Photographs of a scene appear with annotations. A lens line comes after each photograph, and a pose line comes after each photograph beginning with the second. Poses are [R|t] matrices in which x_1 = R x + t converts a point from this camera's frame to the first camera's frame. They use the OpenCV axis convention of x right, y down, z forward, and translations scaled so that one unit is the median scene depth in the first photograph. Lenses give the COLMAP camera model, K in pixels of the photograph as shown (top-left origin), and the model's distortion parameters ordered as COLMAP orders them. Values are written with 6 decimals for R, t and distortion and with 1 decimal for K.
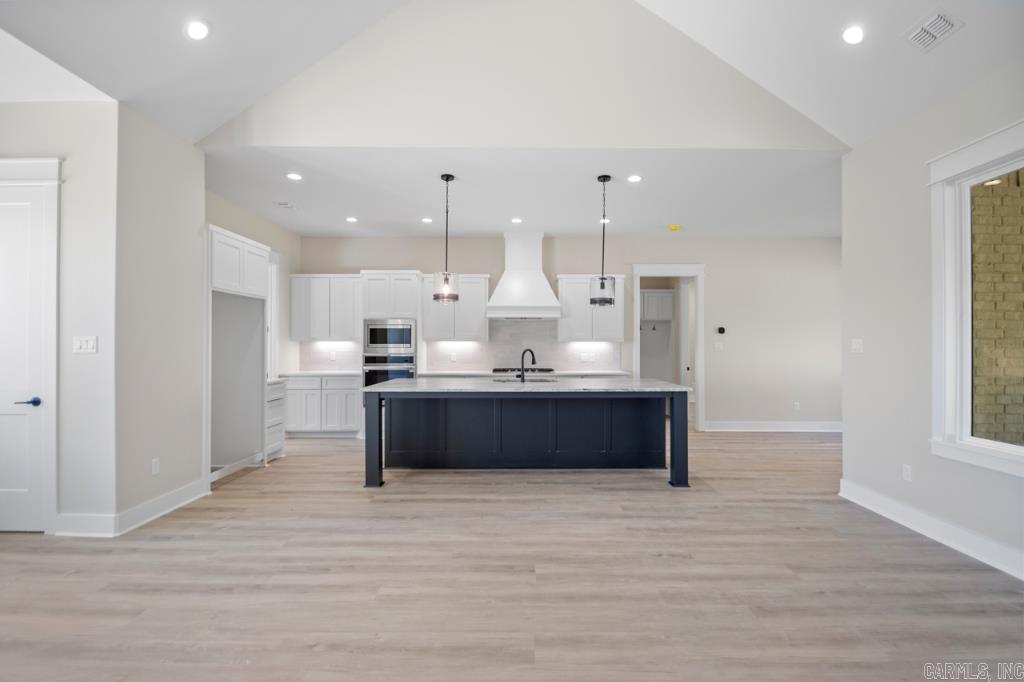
lens RADIAL K [[470.6, 0, 512.0], [0, 470.6, 341.0], [0, 0, 1]] dist [-0.001685, -0.001014]
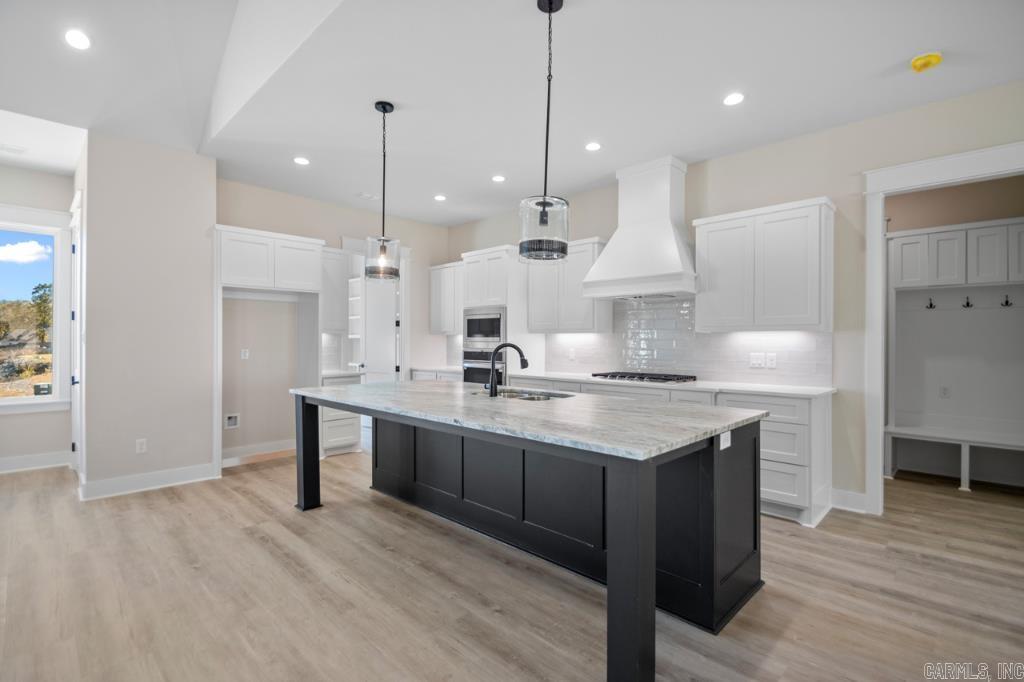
lens RADIAL K [[470.6, 0, 512.0], [0, 470.6, 341.0], [0, 0, 1]] dist [-0.001685, -0.001014]
pose [[0.728055, 0.001444, -0.685517, 0.510528], [0.006789, 0.999934, 0.009316, 0.008188], [0.685485, -0.011437, 0.727997, 0.610828]]
